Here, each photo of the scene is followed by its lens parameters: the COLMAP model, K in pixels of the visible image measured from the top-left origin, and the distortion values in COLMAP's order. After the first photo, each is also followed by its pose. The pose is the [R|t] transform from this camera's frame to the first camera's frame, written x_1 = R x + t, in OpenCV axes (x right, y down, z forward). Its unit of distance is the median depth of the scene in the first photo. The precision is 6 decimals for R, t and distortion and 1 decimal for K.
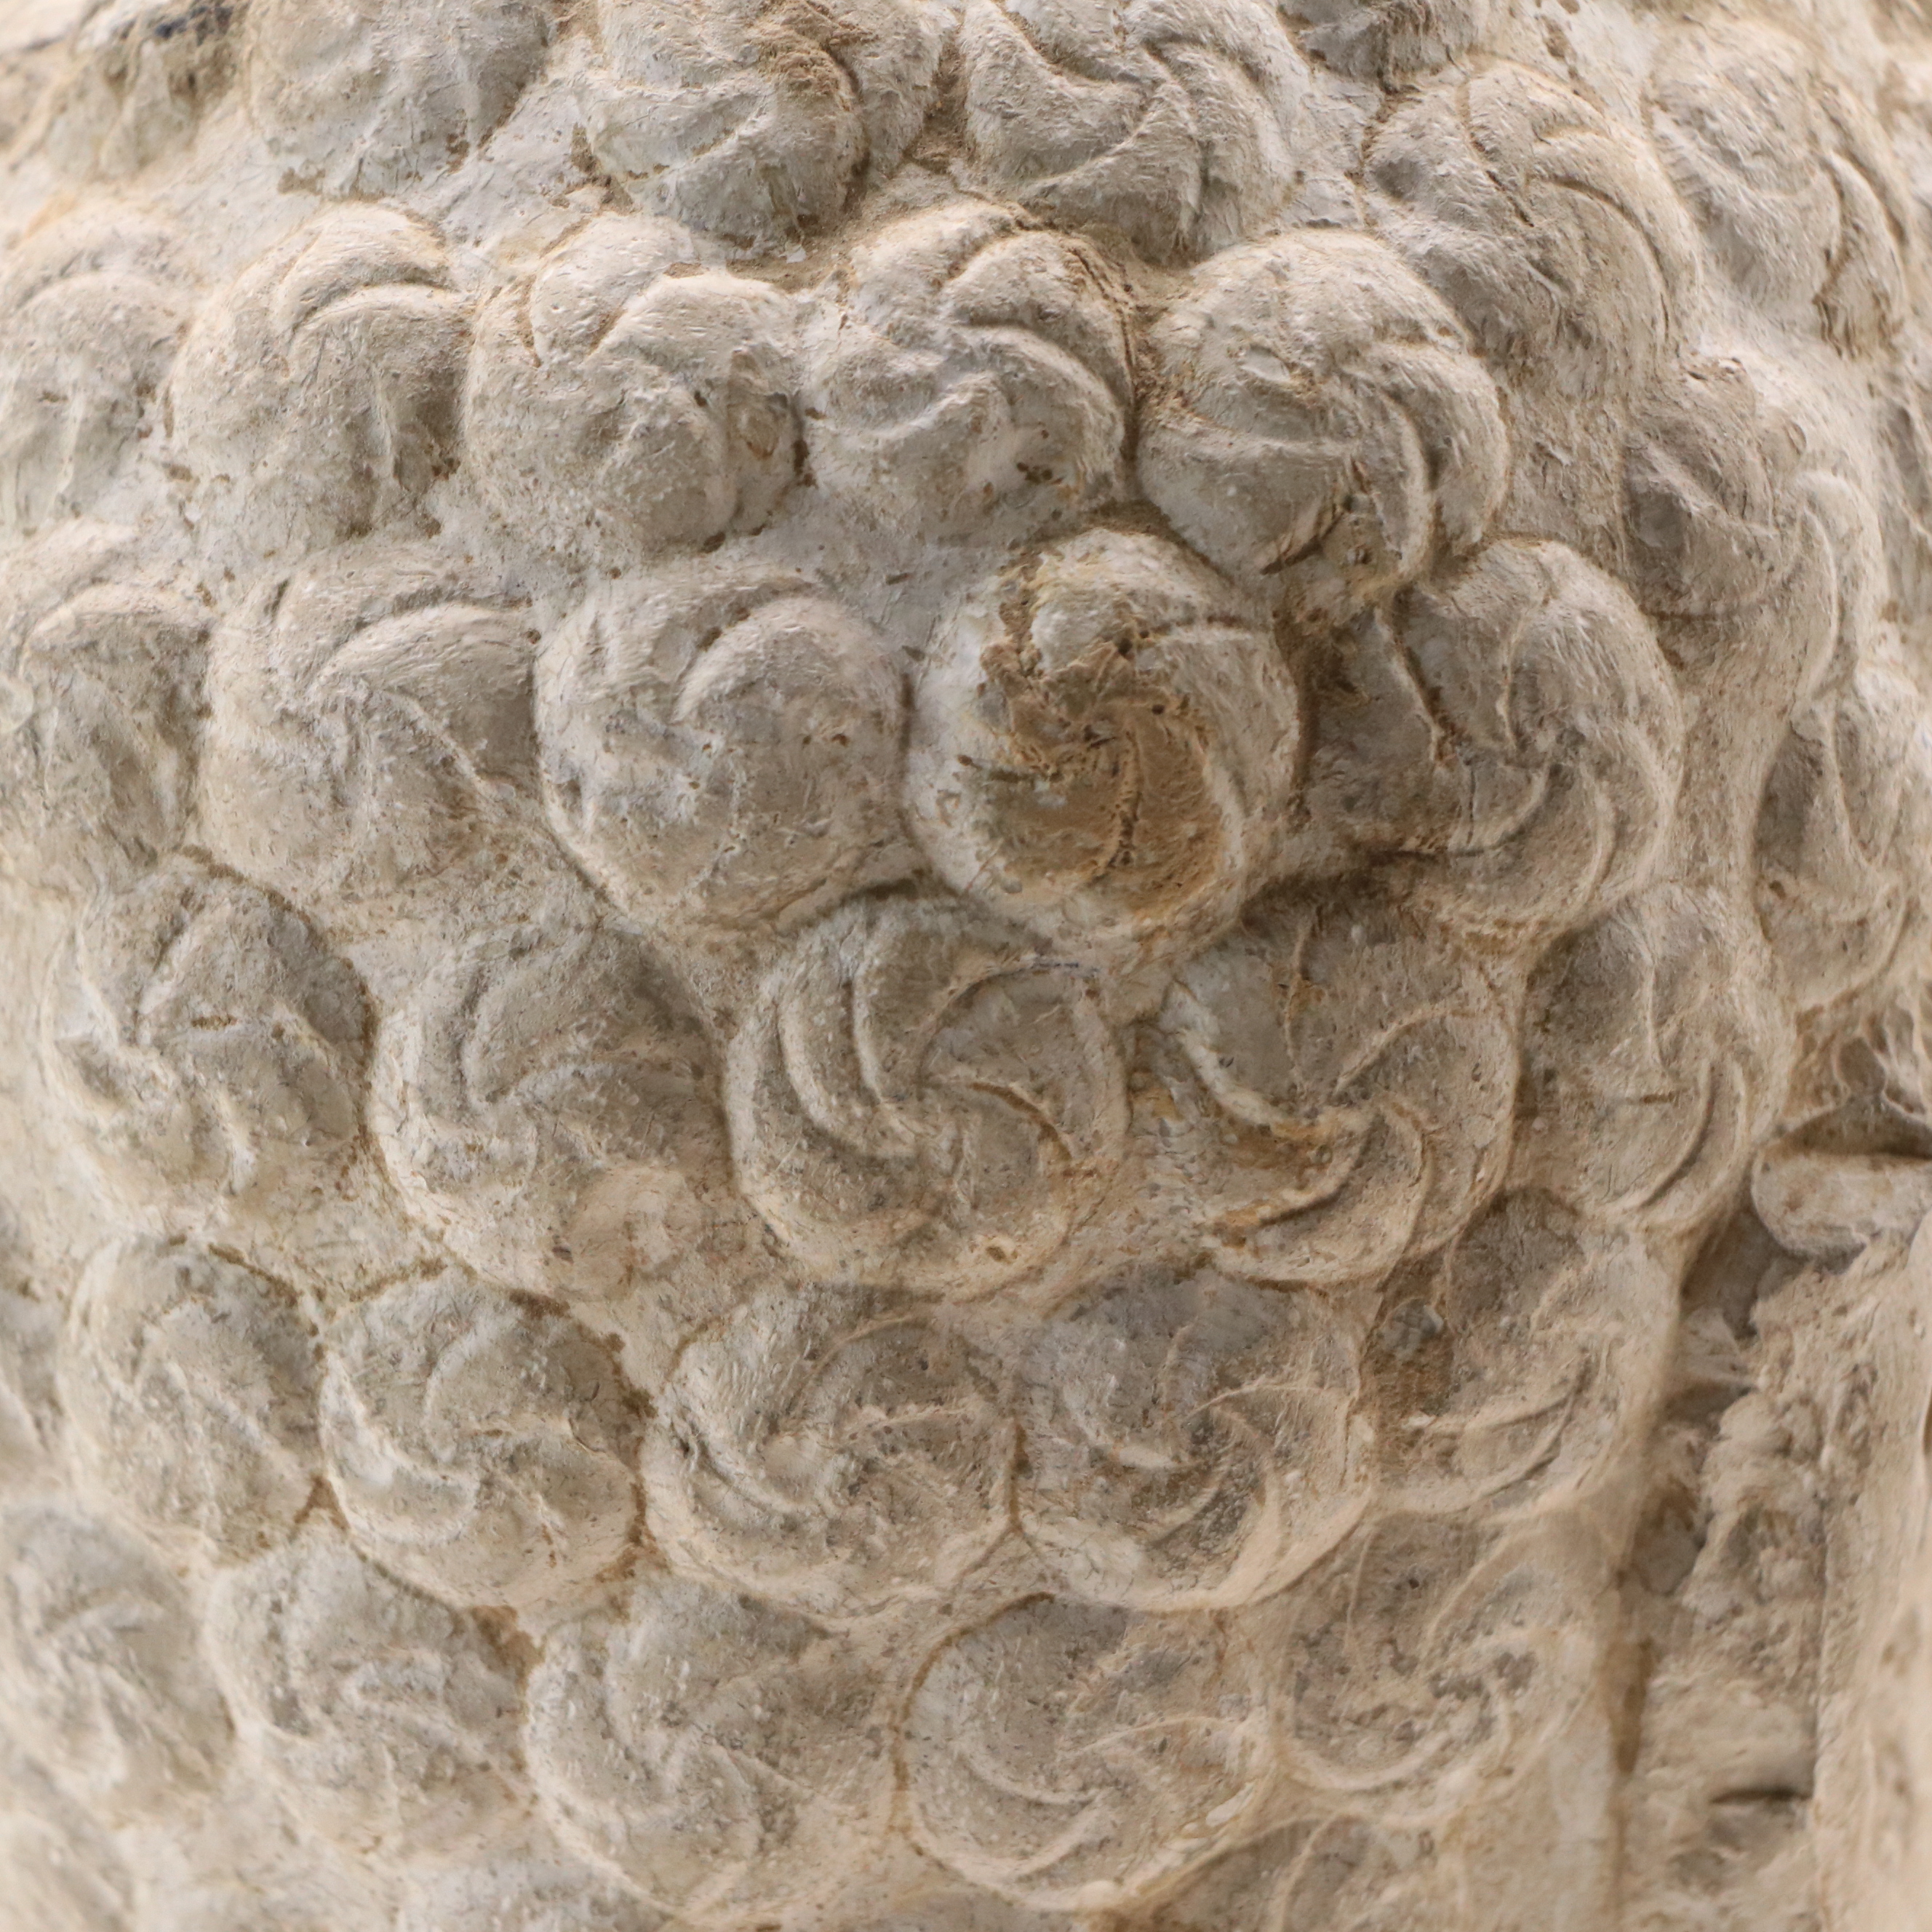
lens RADIAL K [[10937.8, 0, 962.7], [0, 10937.8, 965.7], [0, 0, 1]] dist [0.284066, 0.000000]
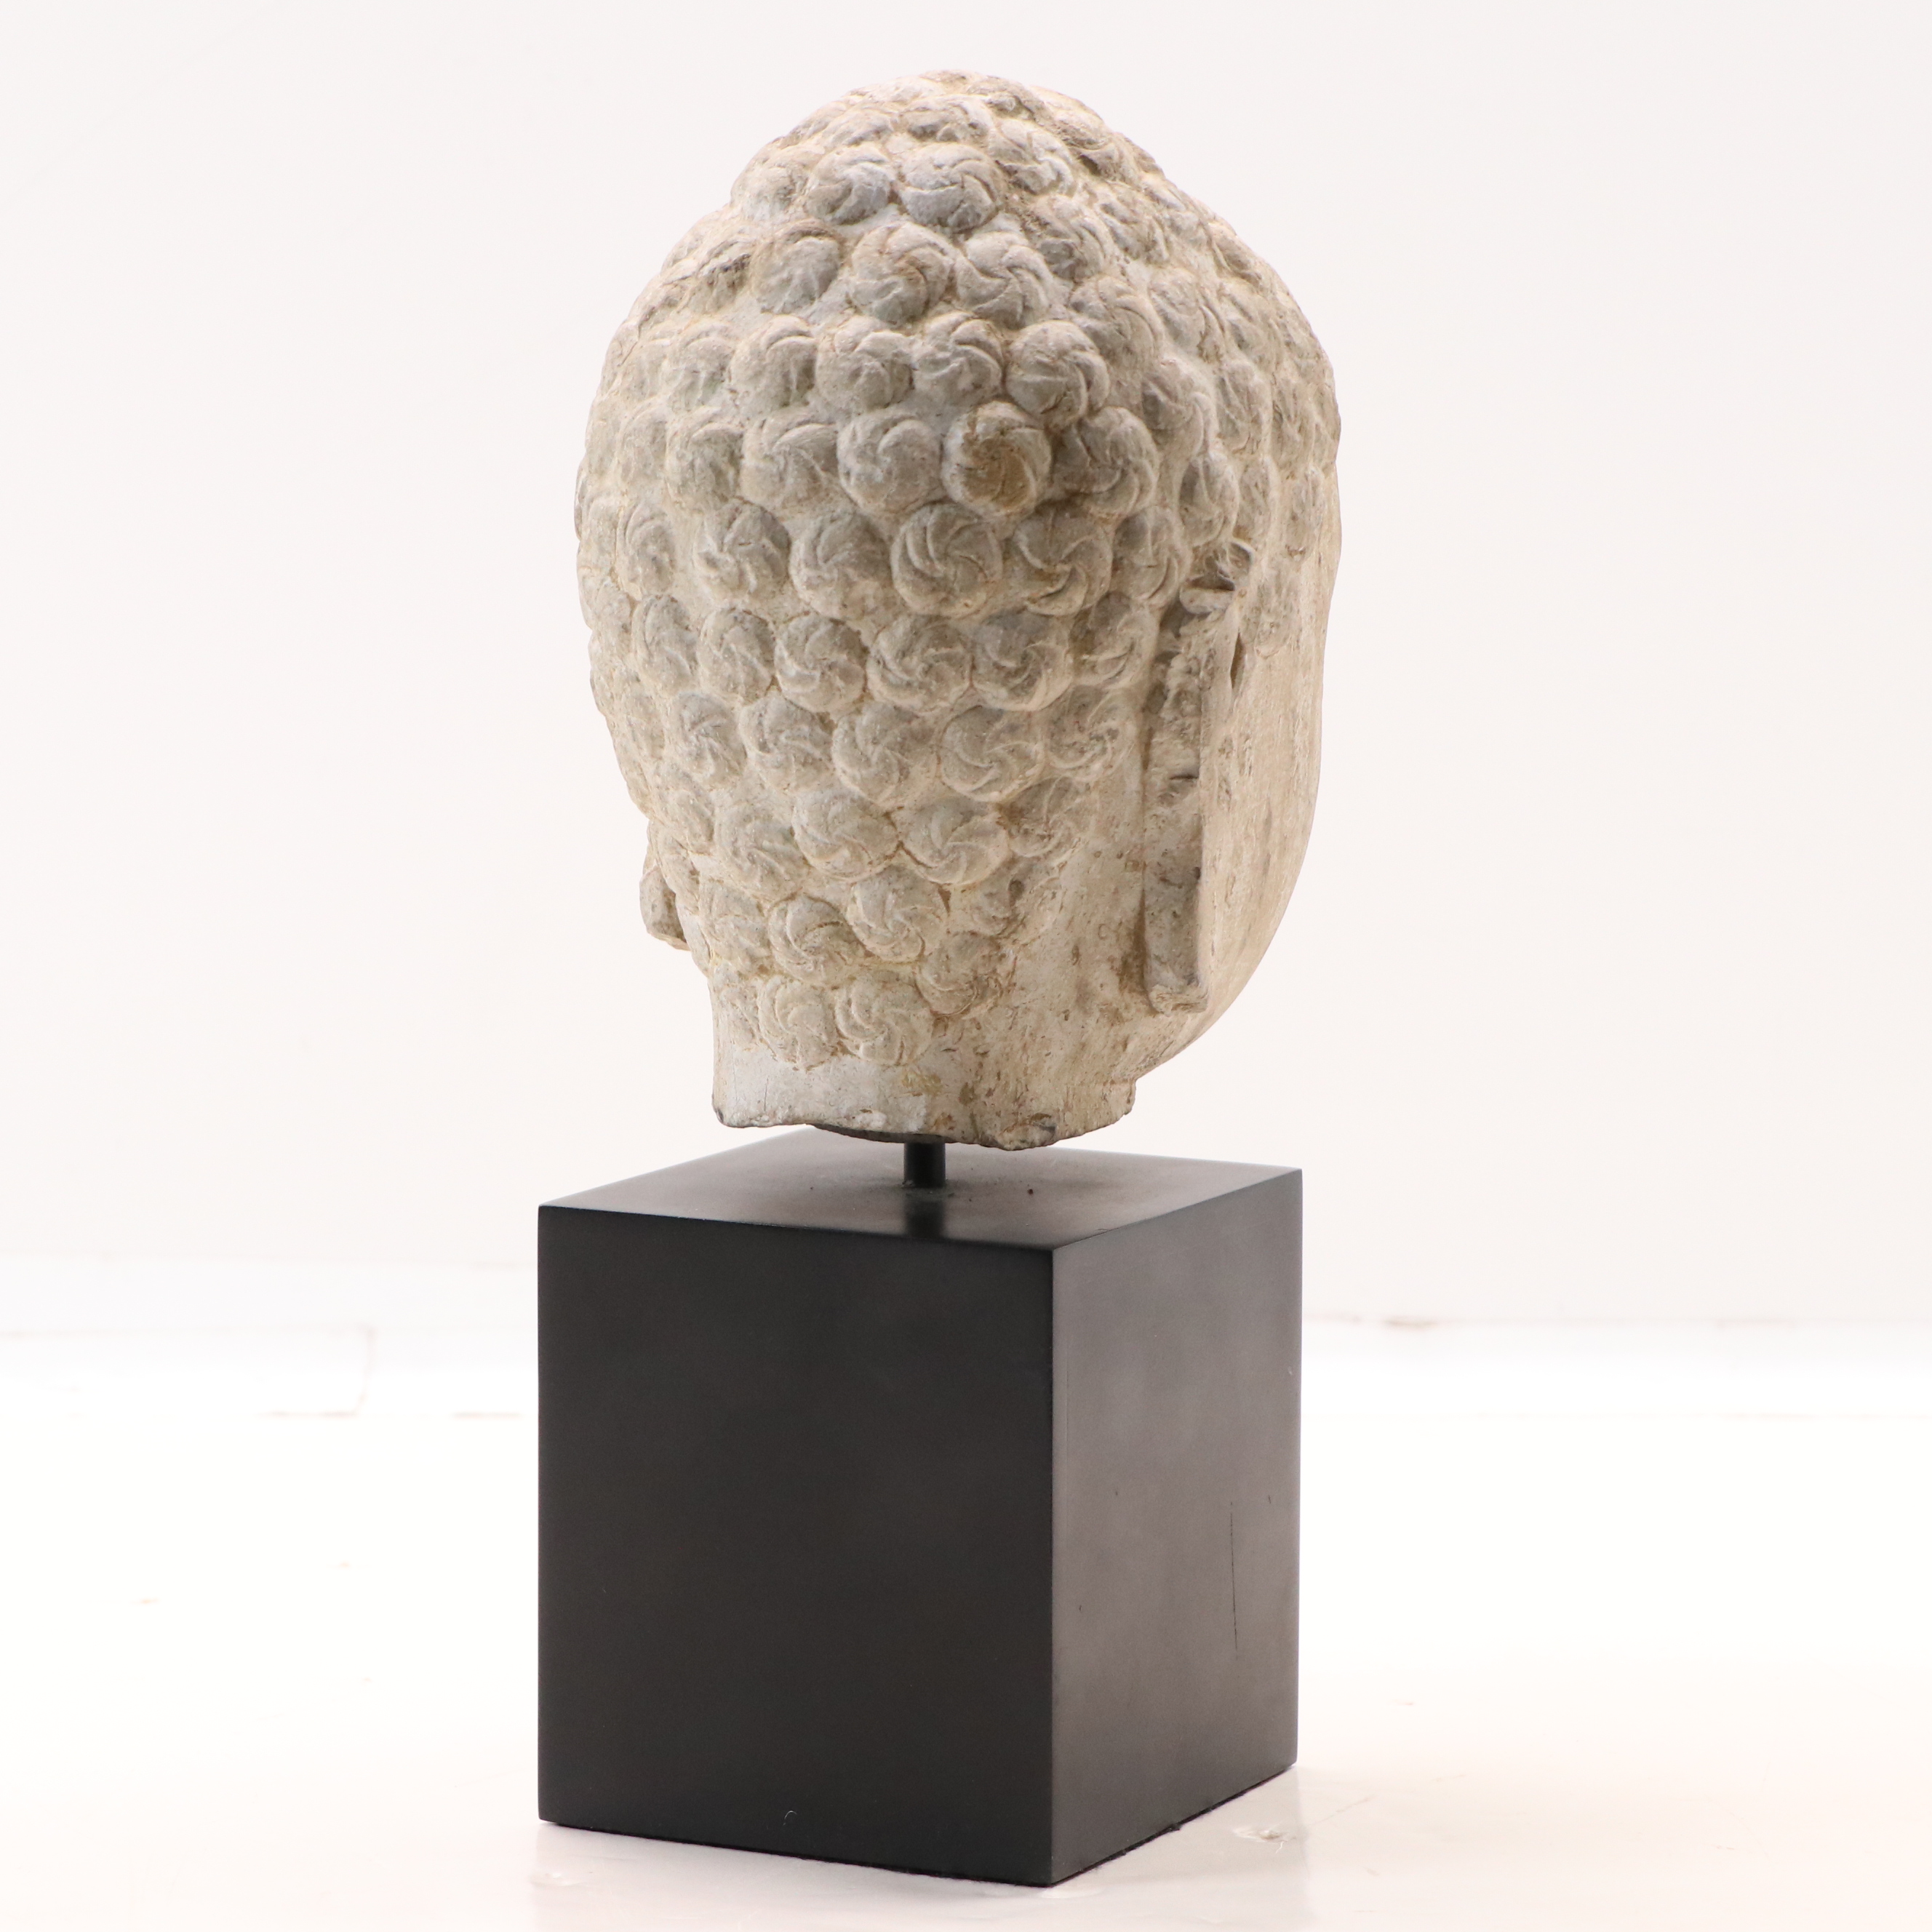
lens RADIAL K [[6148.8, 0, 970.6], [0, 6148.8, 967.1], [0, 0, 1]] dist [0.080970, 0.000000]
pose [[0.999808, -0.002743, 0.019422, -0.034253], [0.003066, 0.999857, -0.016606, 0.174411], [-0.019373, 0.016662, 0.999673, -0.984536]]
